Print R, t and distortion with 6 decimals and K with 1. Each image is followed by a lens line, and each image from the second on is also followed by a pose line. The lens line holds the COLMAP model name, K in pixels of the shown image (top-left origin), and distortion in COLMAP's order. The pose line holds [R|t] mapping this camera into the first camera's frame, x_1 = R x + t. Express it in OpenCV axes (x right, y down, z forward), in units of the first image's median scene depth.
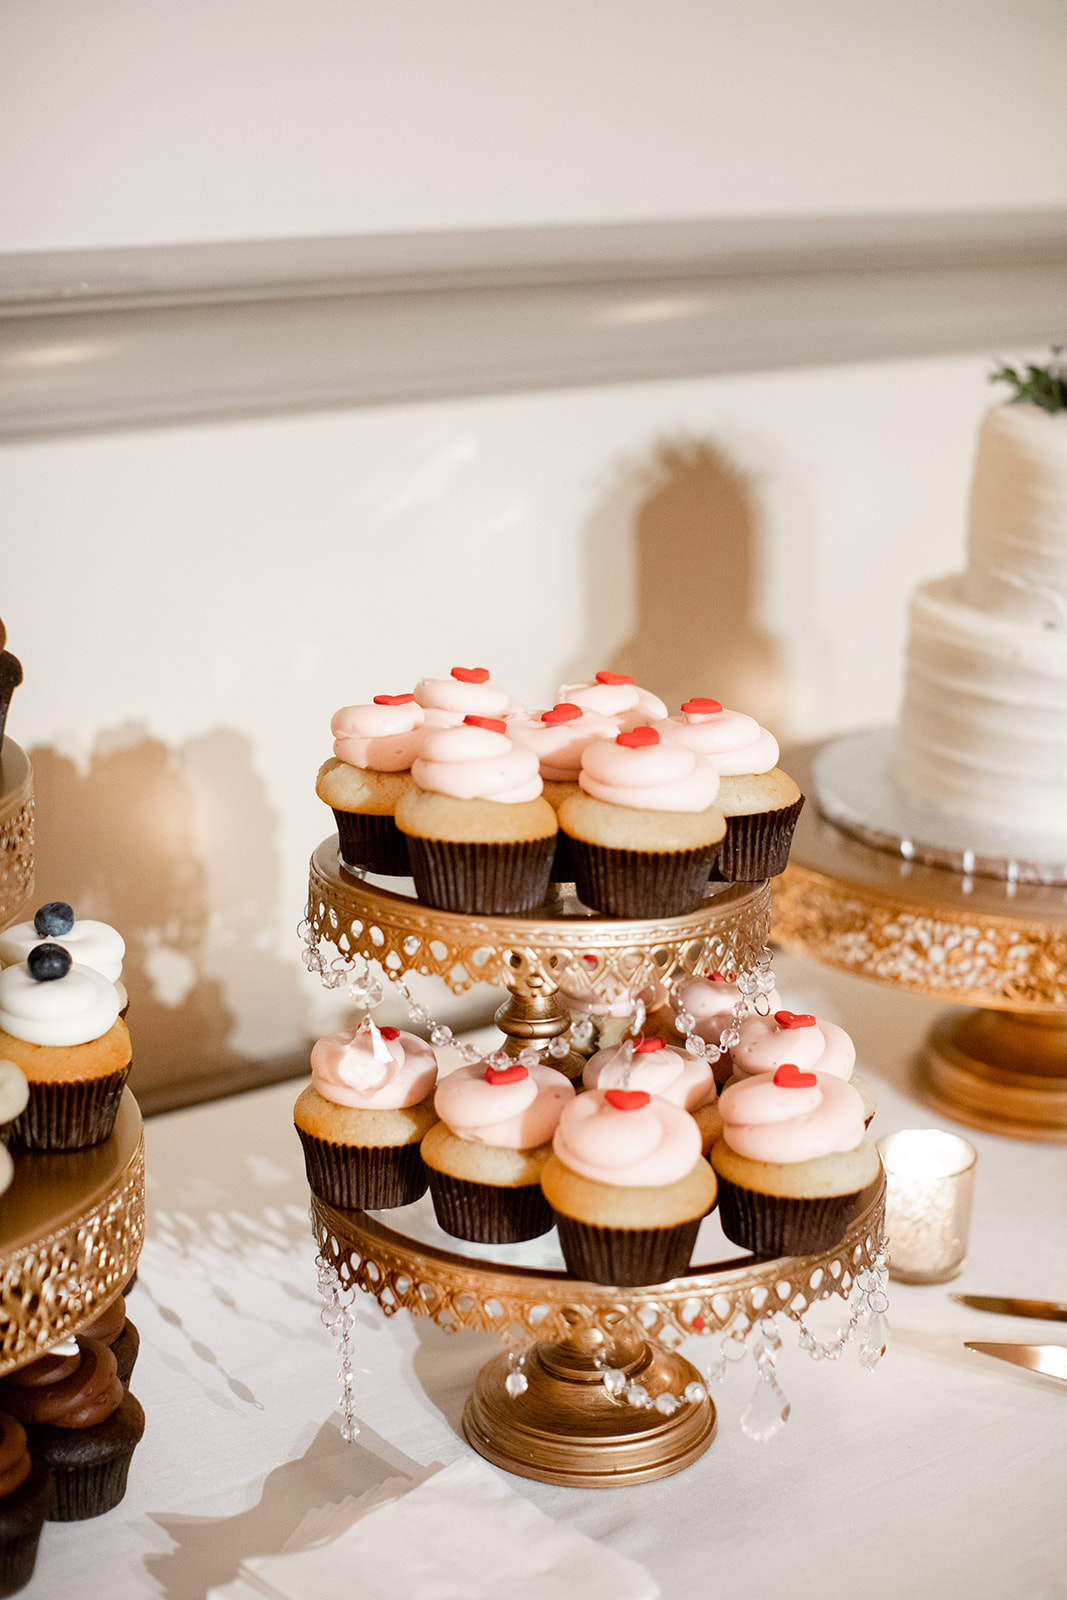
lens RADIAL K [[2556.8, 0, 533.5], [0, 2556.8, 800.0], [0, 0, 1]] dist [-0.158591, -0.036106]
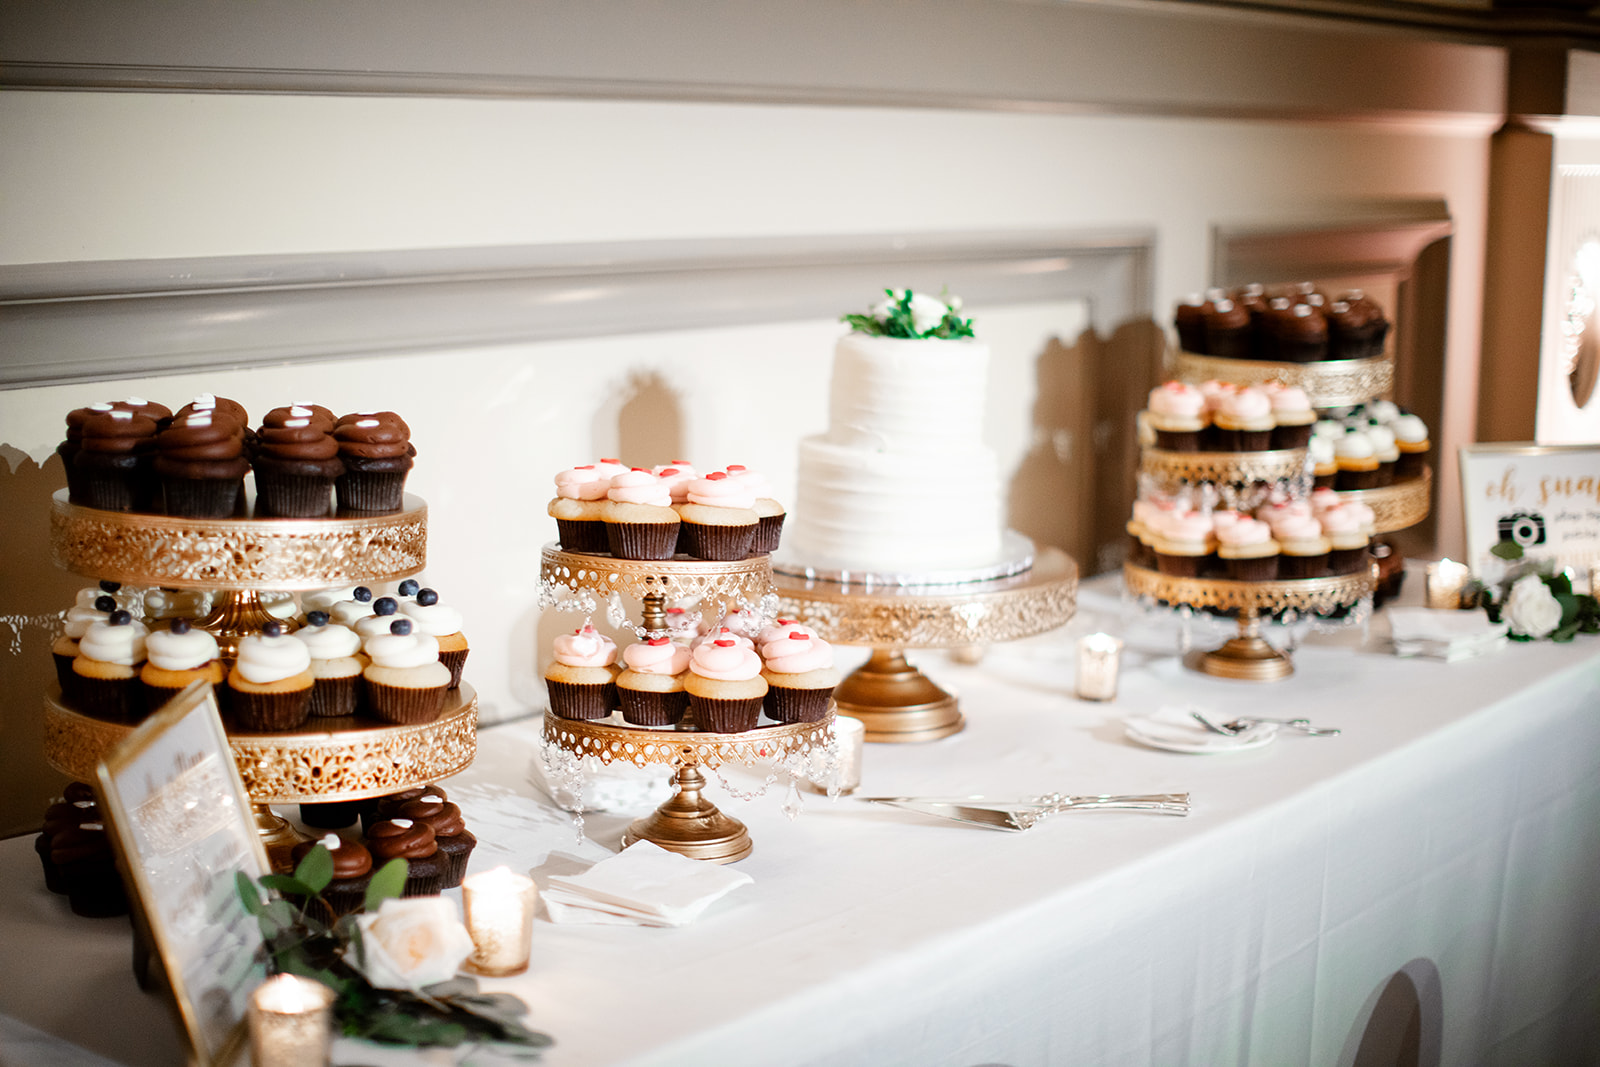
lens RADIAL K [[2556.8, 0, 800.0], [0, 2556.8, 533.5], [0, 0, 1]] dist [-0.158591, -0.036106]
pose [[0.971143, -0.025572, 0.237124, -0.367100], [0.055134, 0.991376, -0.118889, 0.259174], [-0.232038, 0.128531, 0.964177, -0.962727]]
